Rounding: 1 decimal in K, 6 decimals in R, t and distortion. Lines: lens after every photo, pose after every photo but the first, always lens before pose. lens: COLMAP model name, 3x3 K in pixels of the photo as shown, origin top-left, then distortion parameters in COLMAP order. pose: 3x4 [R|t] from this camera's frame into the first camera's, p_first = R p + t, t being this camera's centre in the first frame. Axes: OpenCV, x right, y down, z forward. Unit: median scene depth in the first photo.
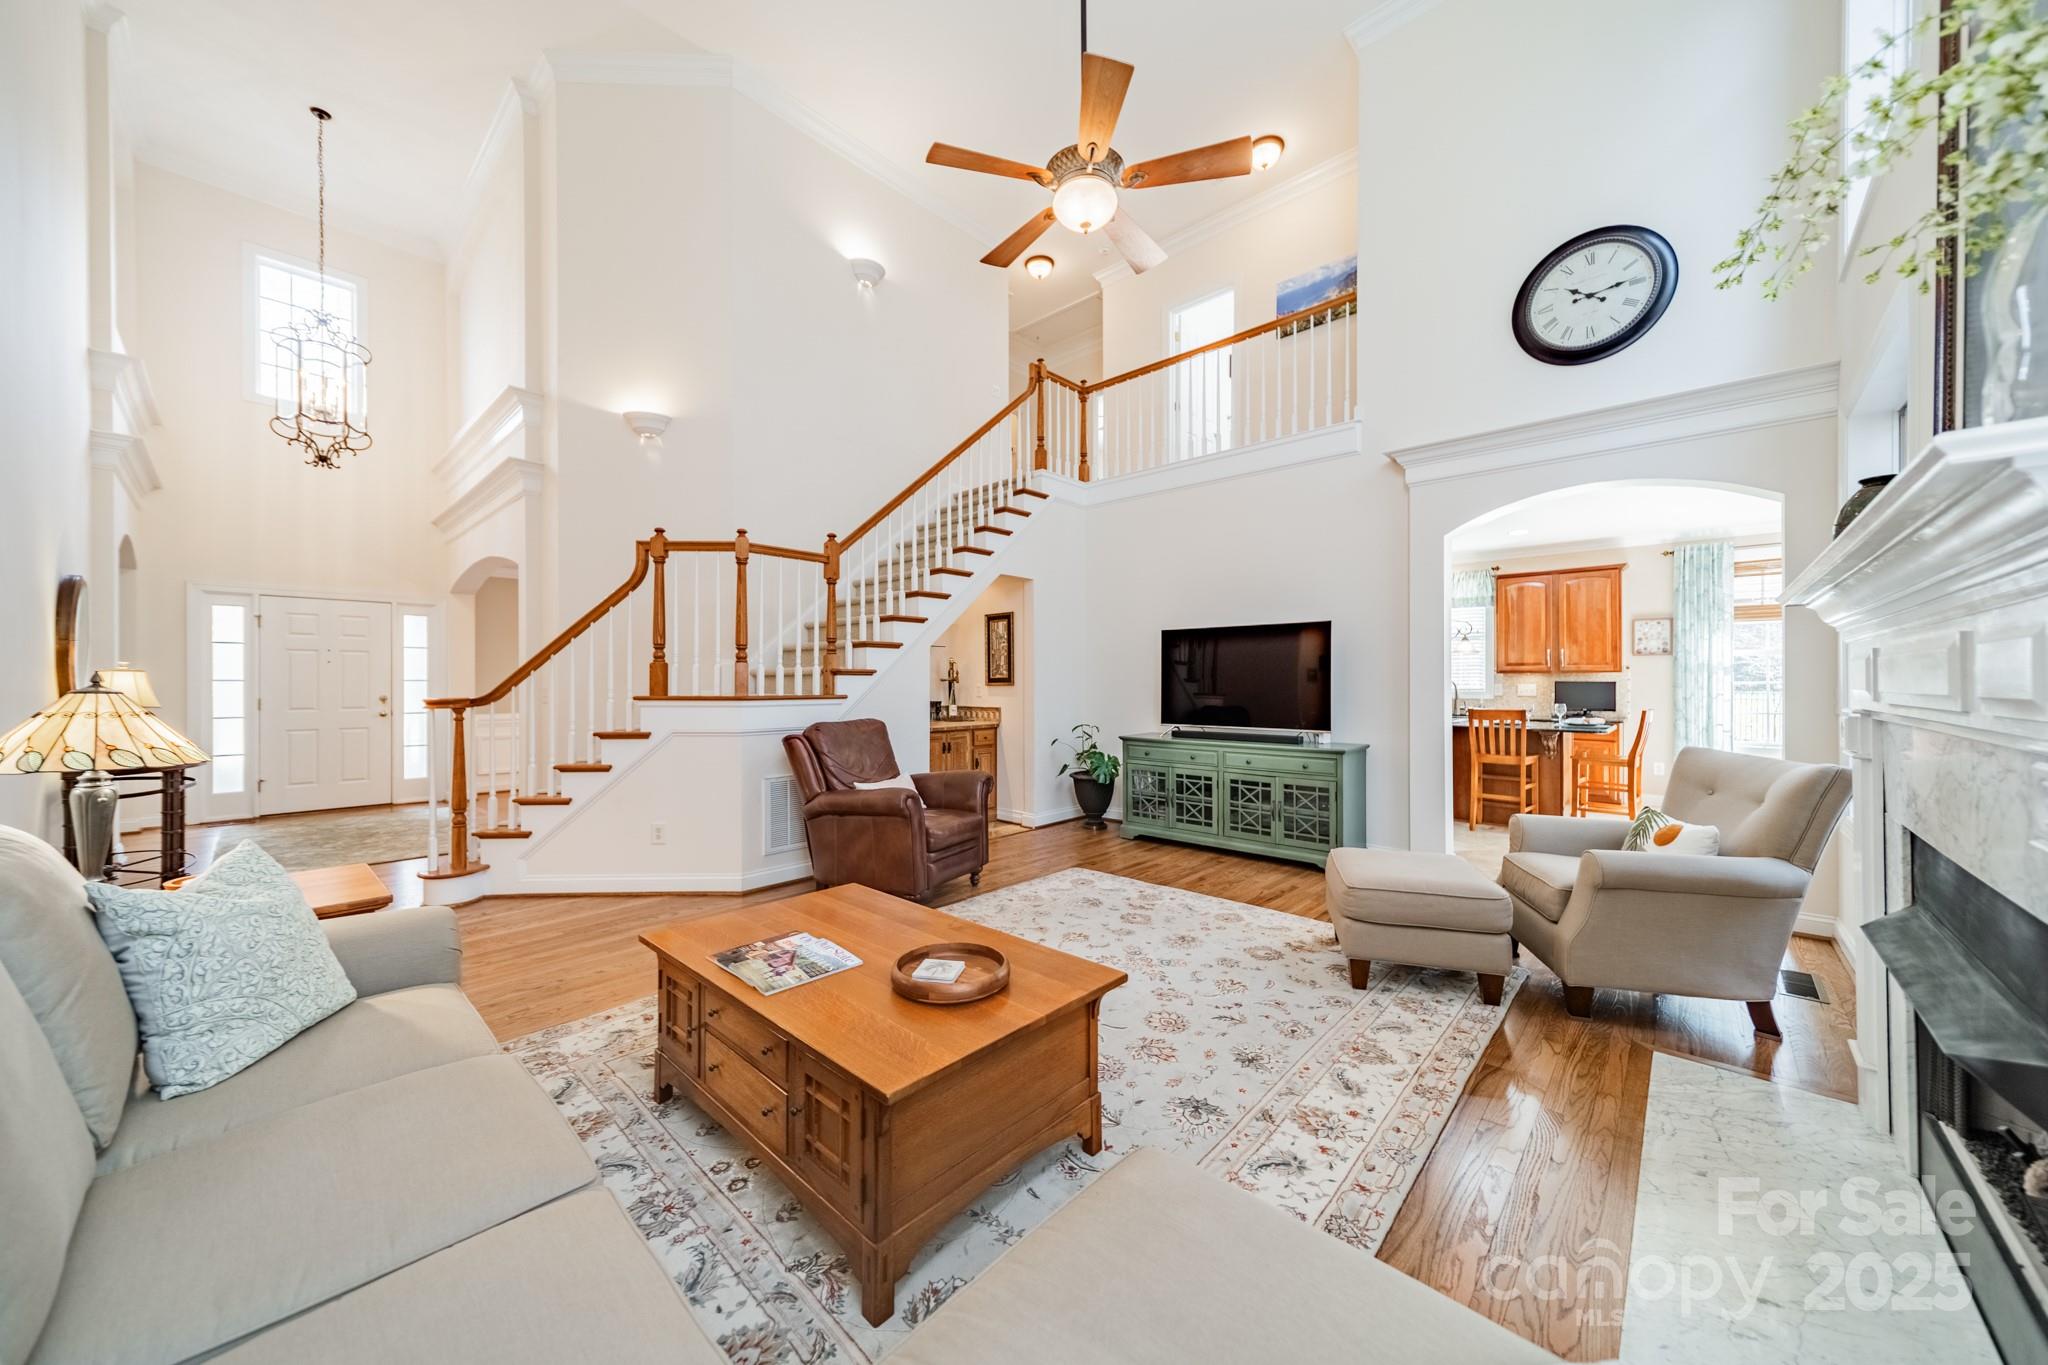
lens RADIAL K [[721.9, 0, 1029.8], [0, 721.9, 684.2], [0, 0, 1]] dist [0.002509, 0.000046]
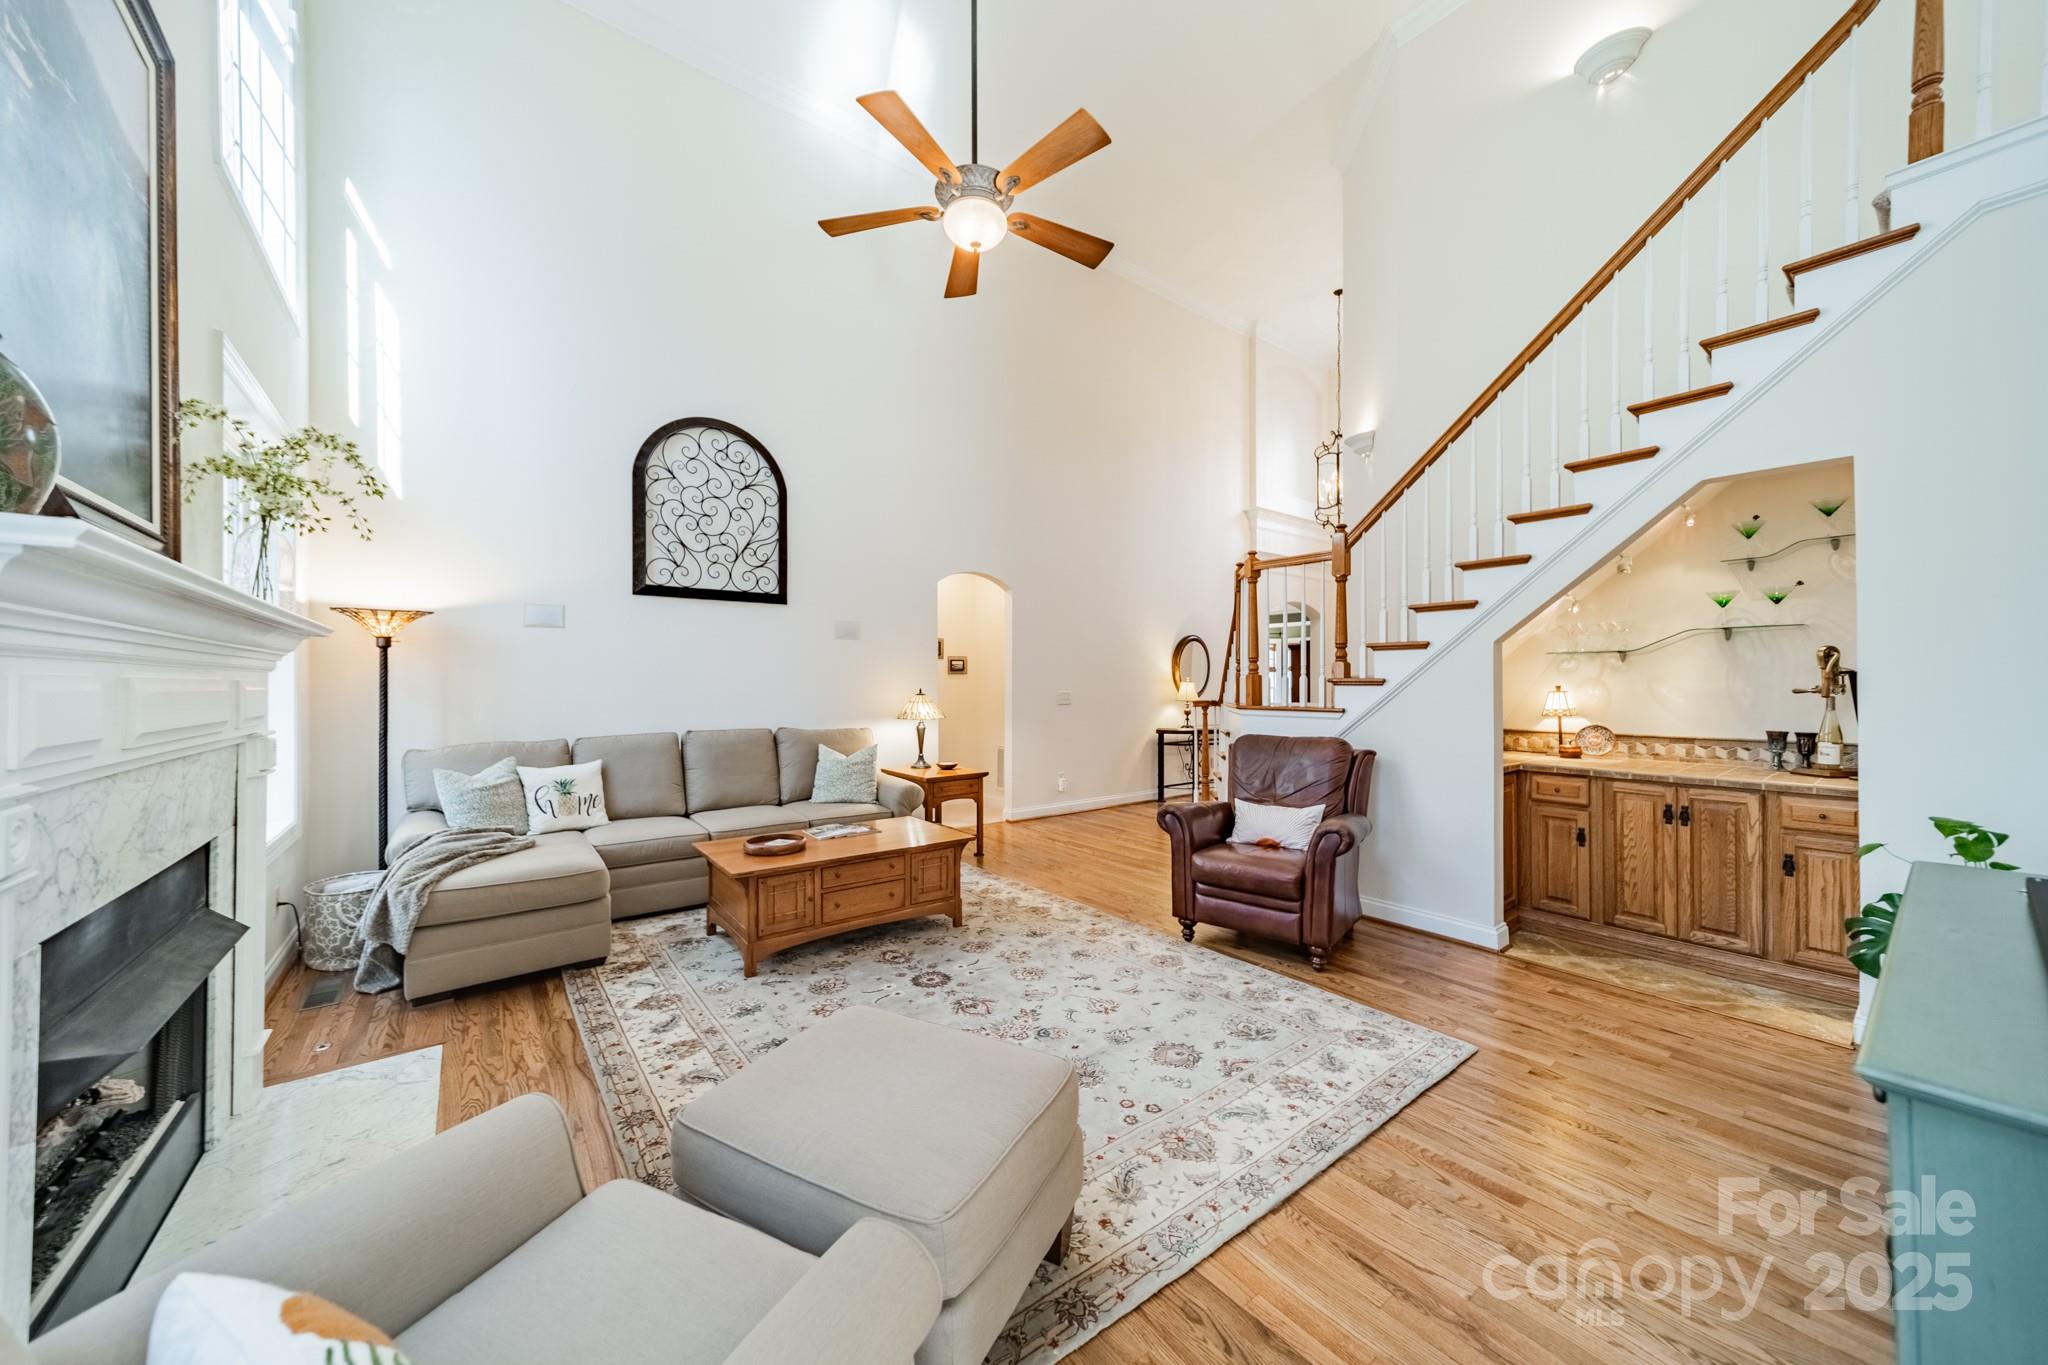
lens RADIAL K [[721.9, 0, 1029.8], [0, 721.9, 684.2], [0, 0, 1]] dist [0.002509, 0.000046]
pose [[-0.170528, 0.003312, -0.985347, 0.787735], [0.000315, 0.999994, 0.003307, -0.020874], [0.985353, 0.000254, -0.170528, 0.929571]]
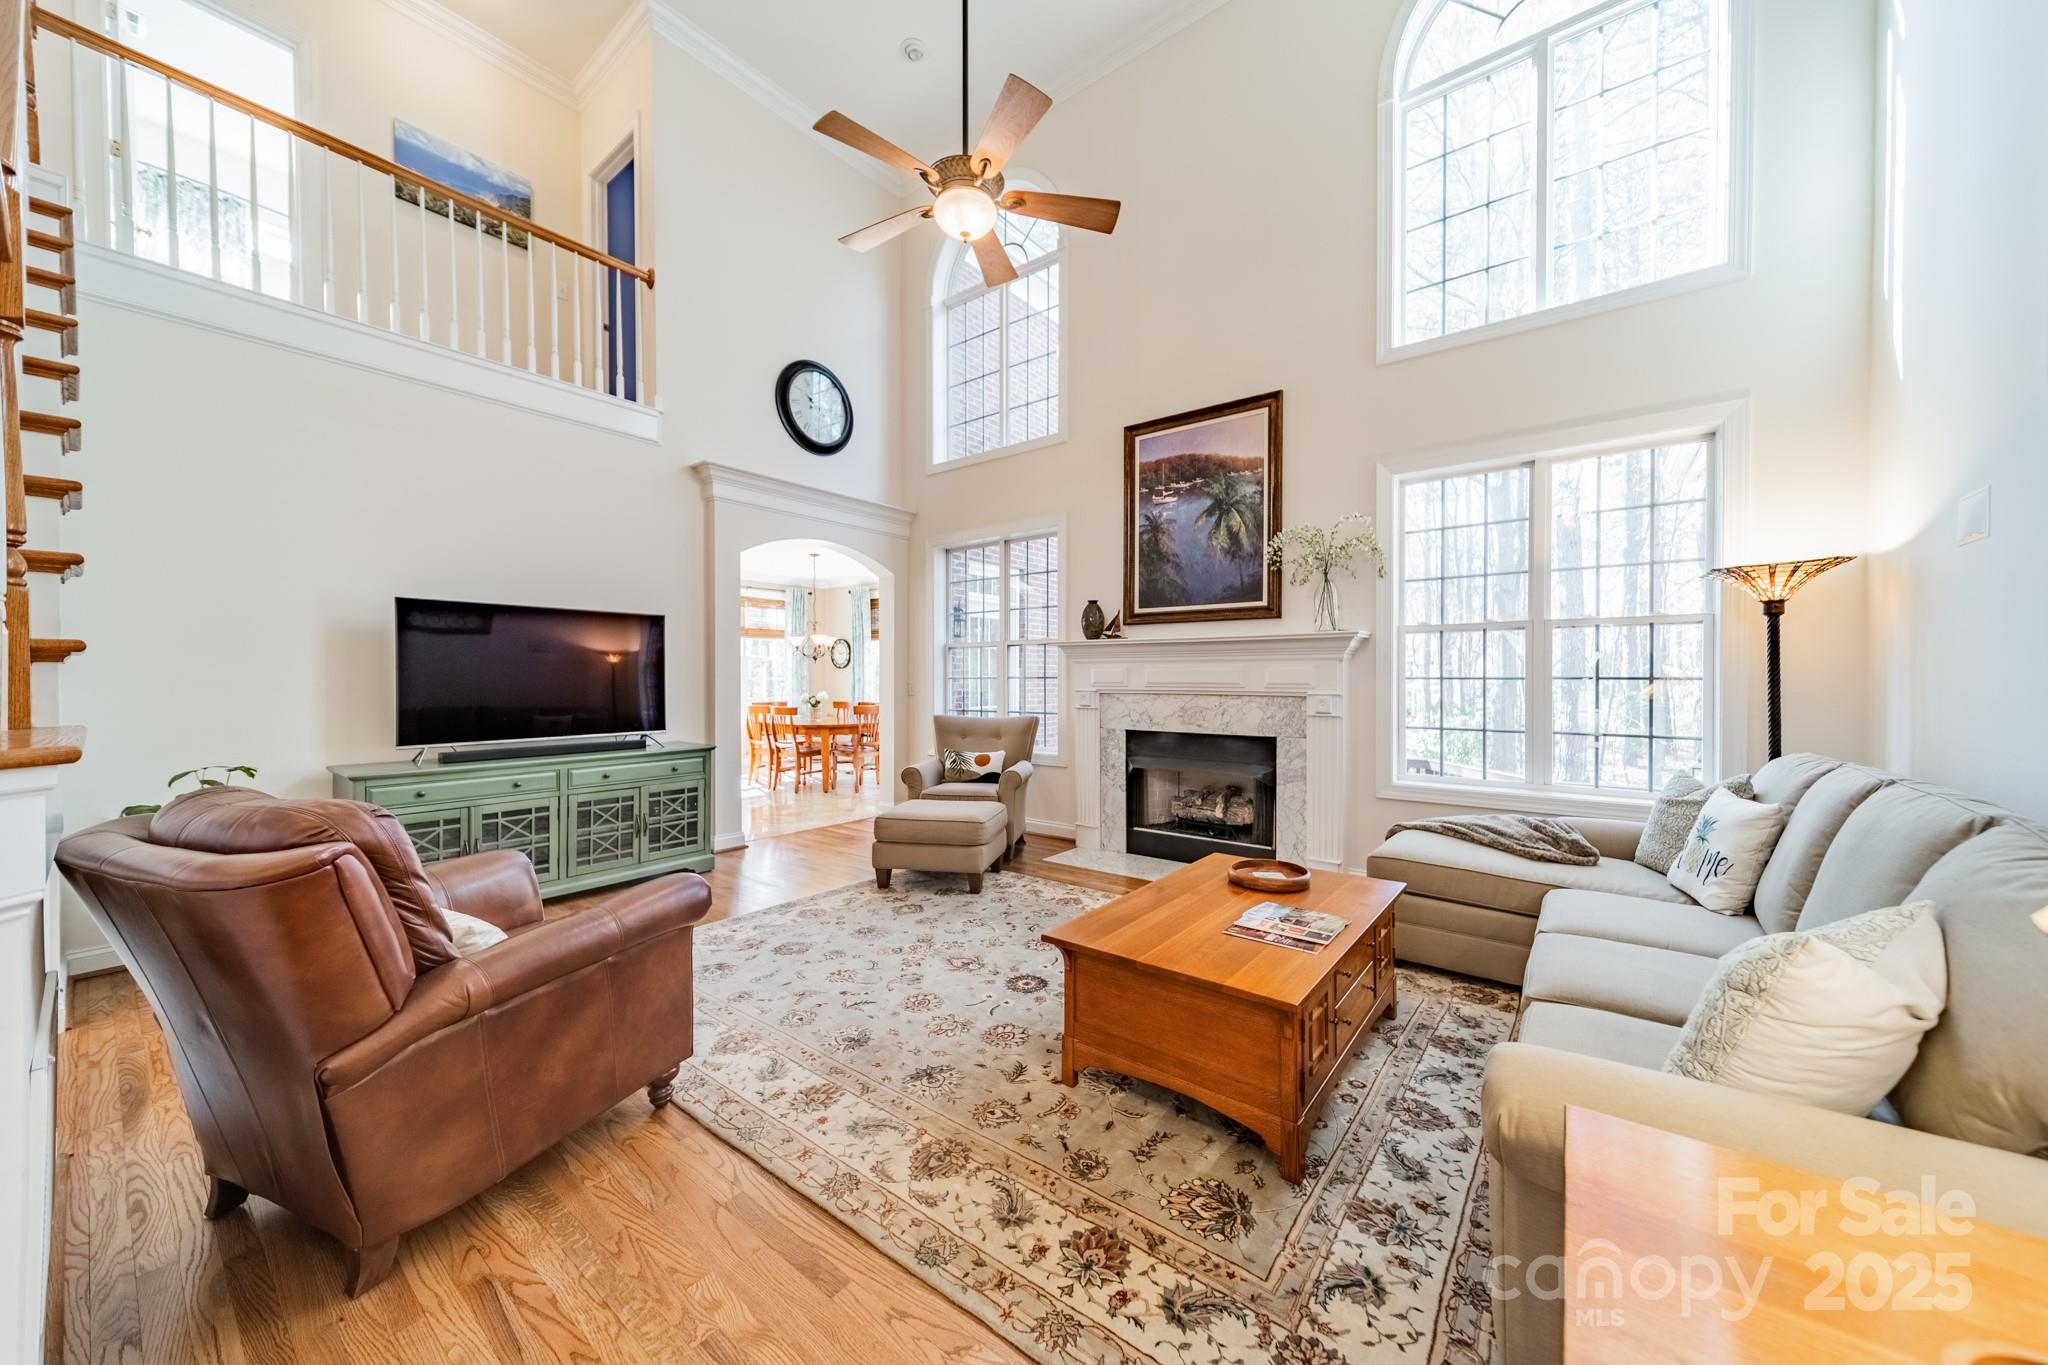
lens RADIAL K [[717.3, 0, 1028.5], [0, 717.3, 683.5], [0, 0, 1]] dist [0.007271, -0.000088]
pose [[-0.083530, -0.008714, 0.996467, -0.709625], [0.003003, 0.999955, 0.008996, -0.005400], [-0.996501, 0.003743, -0.083500, 0.744238]]
